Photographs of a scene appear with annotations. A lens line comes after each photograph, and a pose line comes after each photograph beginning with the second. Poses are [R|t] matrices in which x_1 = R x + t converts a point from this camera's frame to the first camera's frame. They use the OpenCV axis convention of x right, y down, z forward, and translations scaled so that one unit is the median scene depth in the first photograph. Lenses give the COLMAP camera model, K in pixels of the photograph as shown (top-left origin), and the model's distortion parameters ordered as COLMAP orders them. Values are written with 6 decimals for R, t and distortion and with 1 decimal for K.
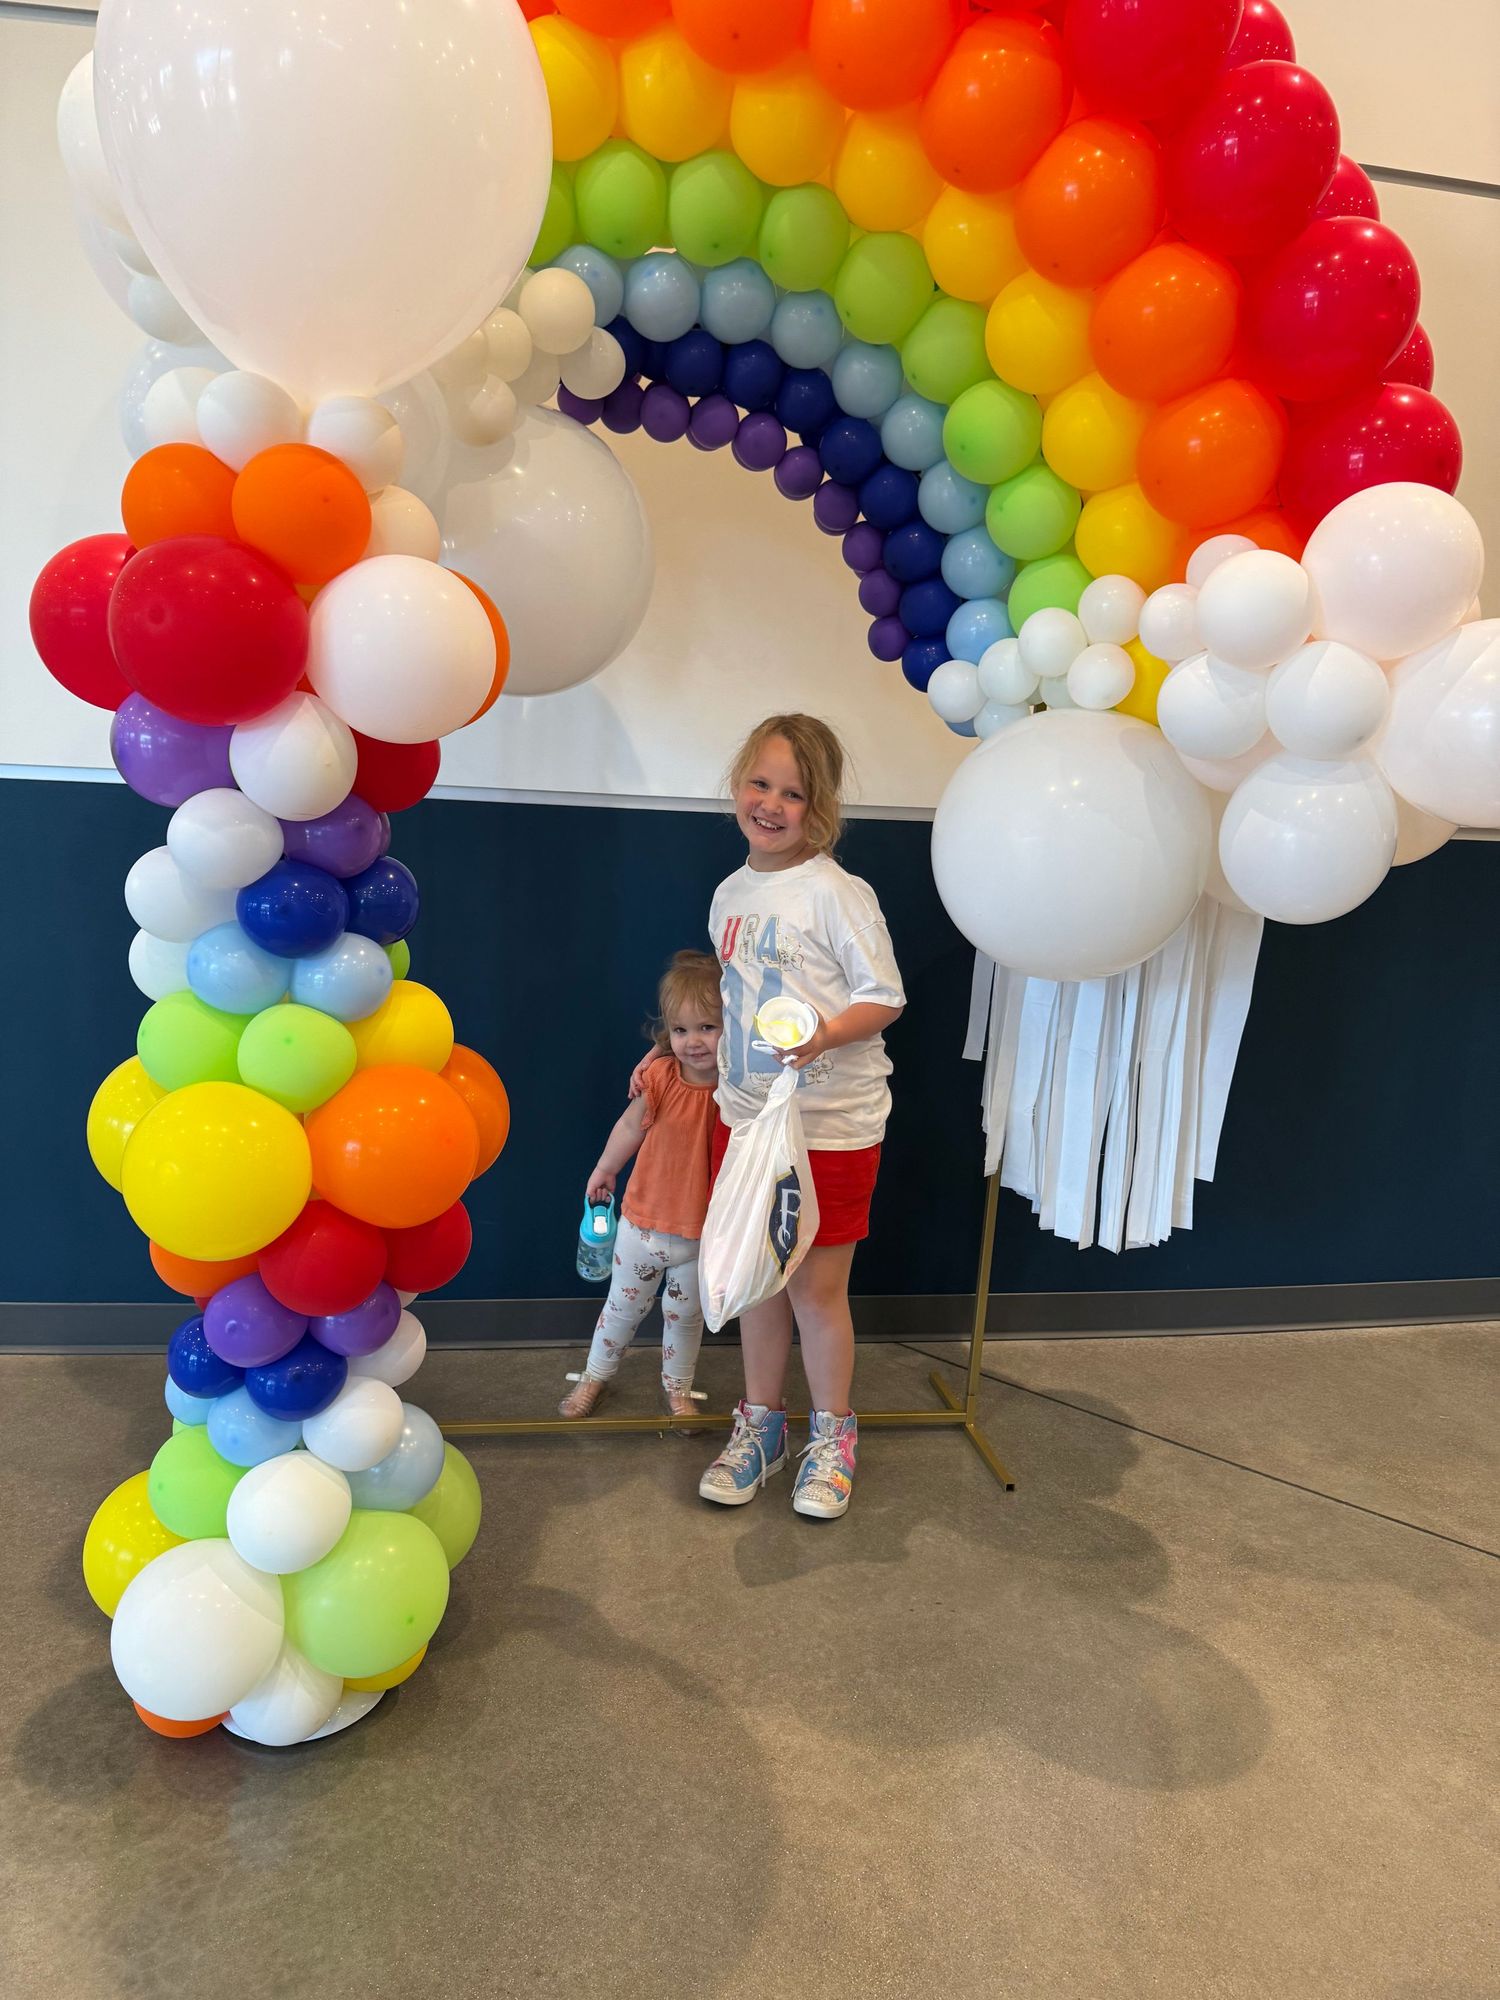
lens RADIAL K [[1468.2, 0, 750.0], [0, 1468.2, 1000.0], [0, 0, 1]] dist [-0.002279, 0.006184]
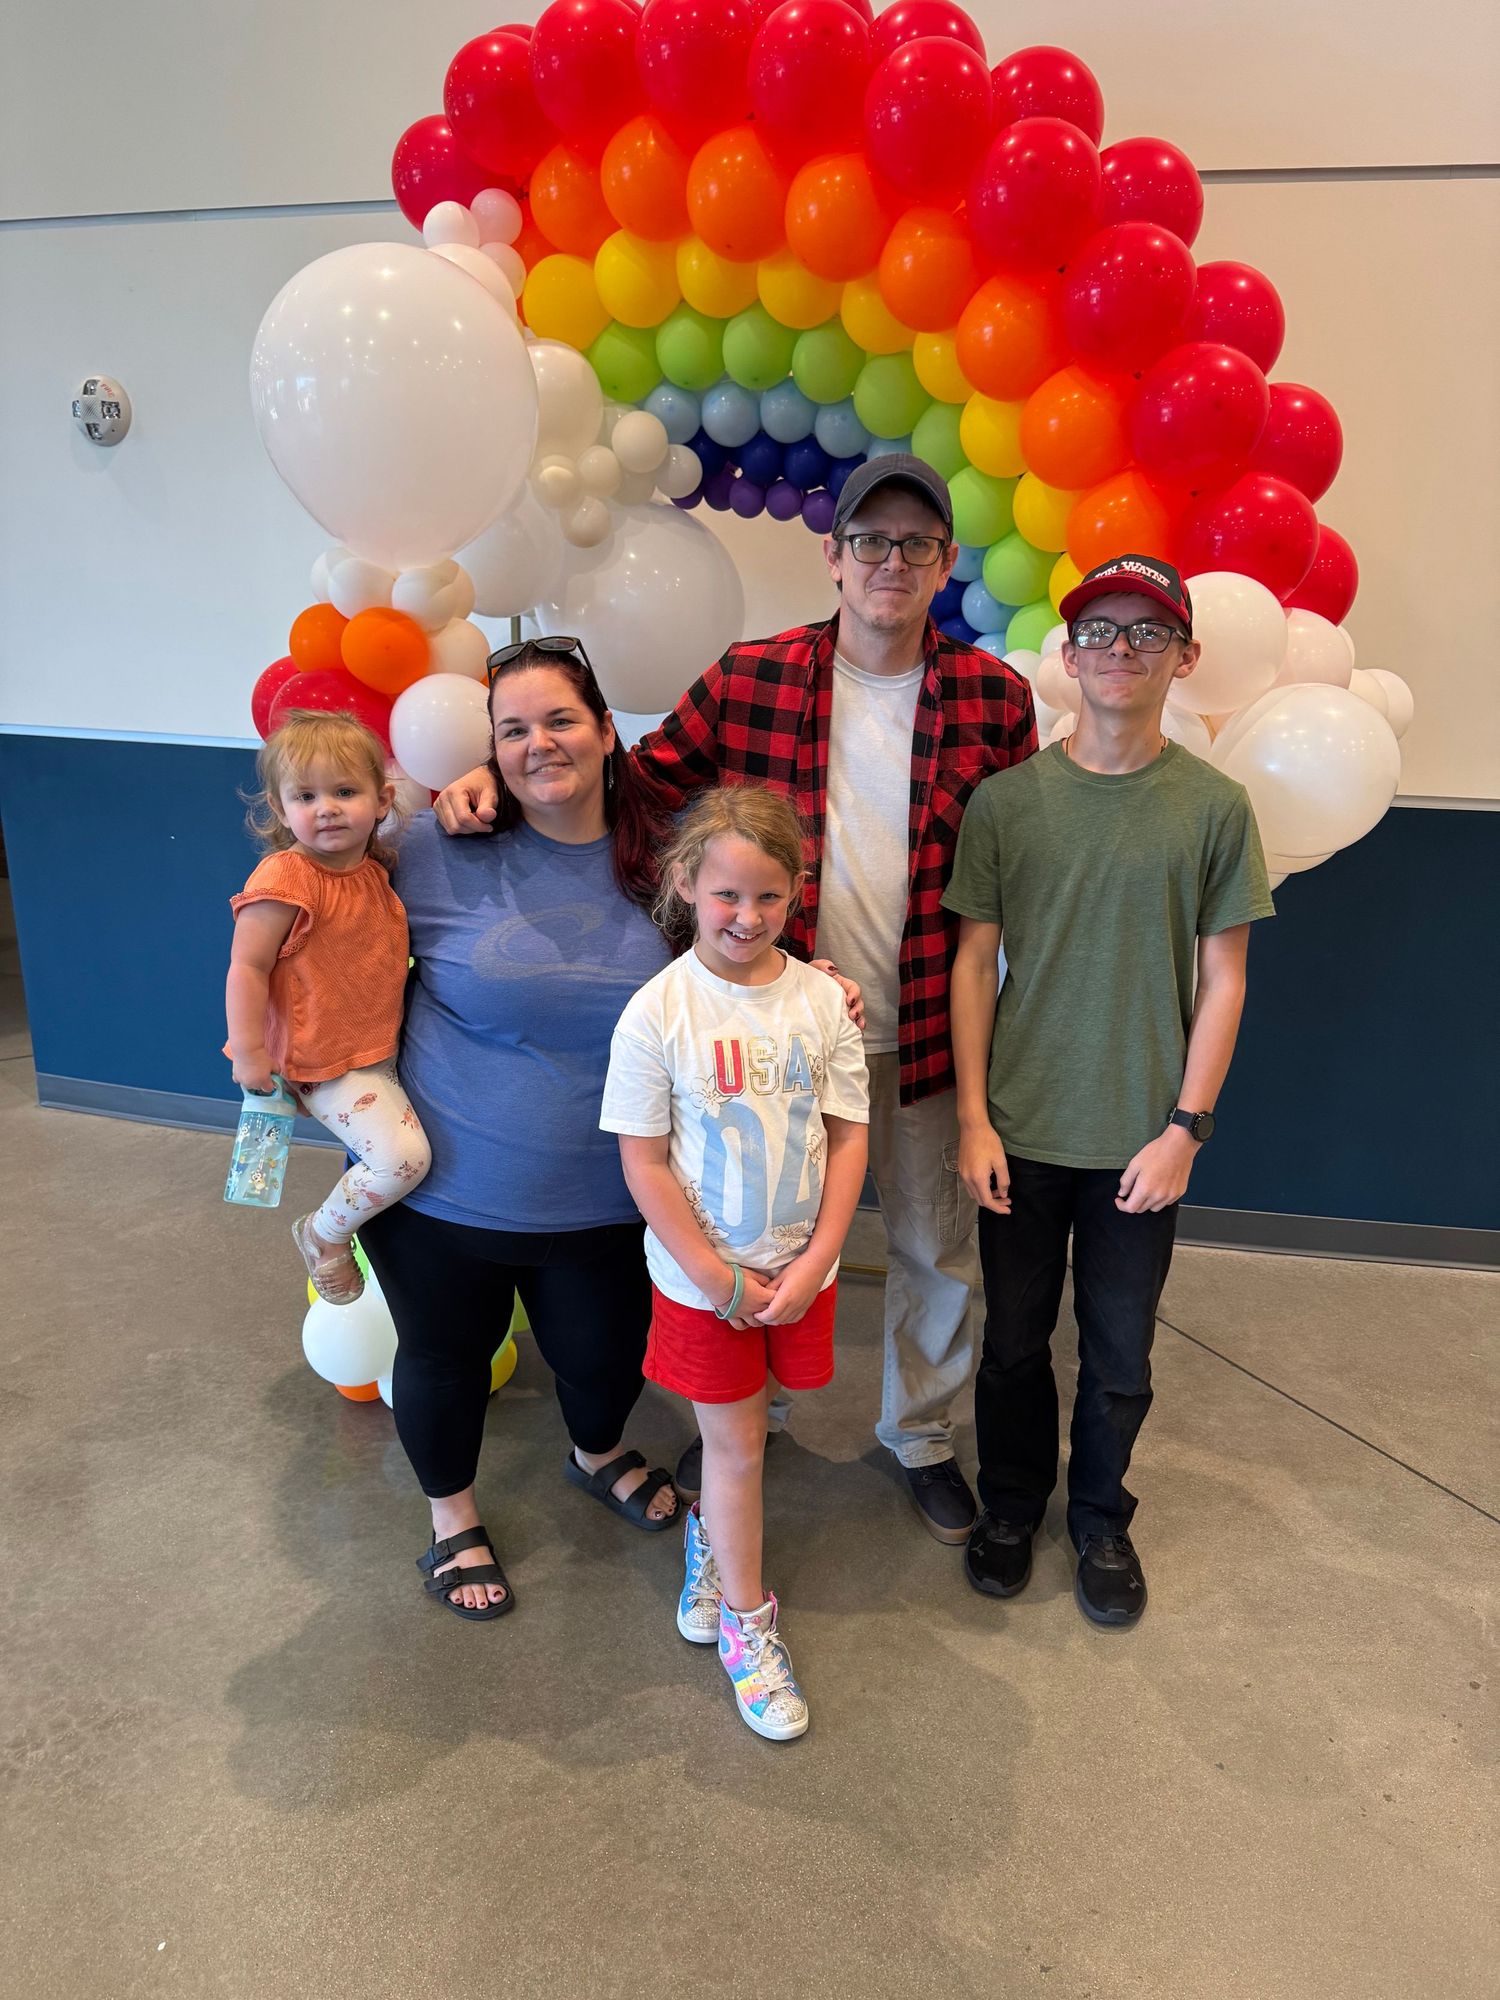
lens RADIAL K [[1468.2, 0, 750.0], [0, 1468.2, 1000.0], [0, 0, 1]] dist [-0.002279, 0.006184]
pose [[0.933394, 0.070392, -0.351881, 0.477088], [-0.038031, 0.994454, 0.098053, -0.092436], [0.356831, -0.078140, 0.930895, -0.266883]]
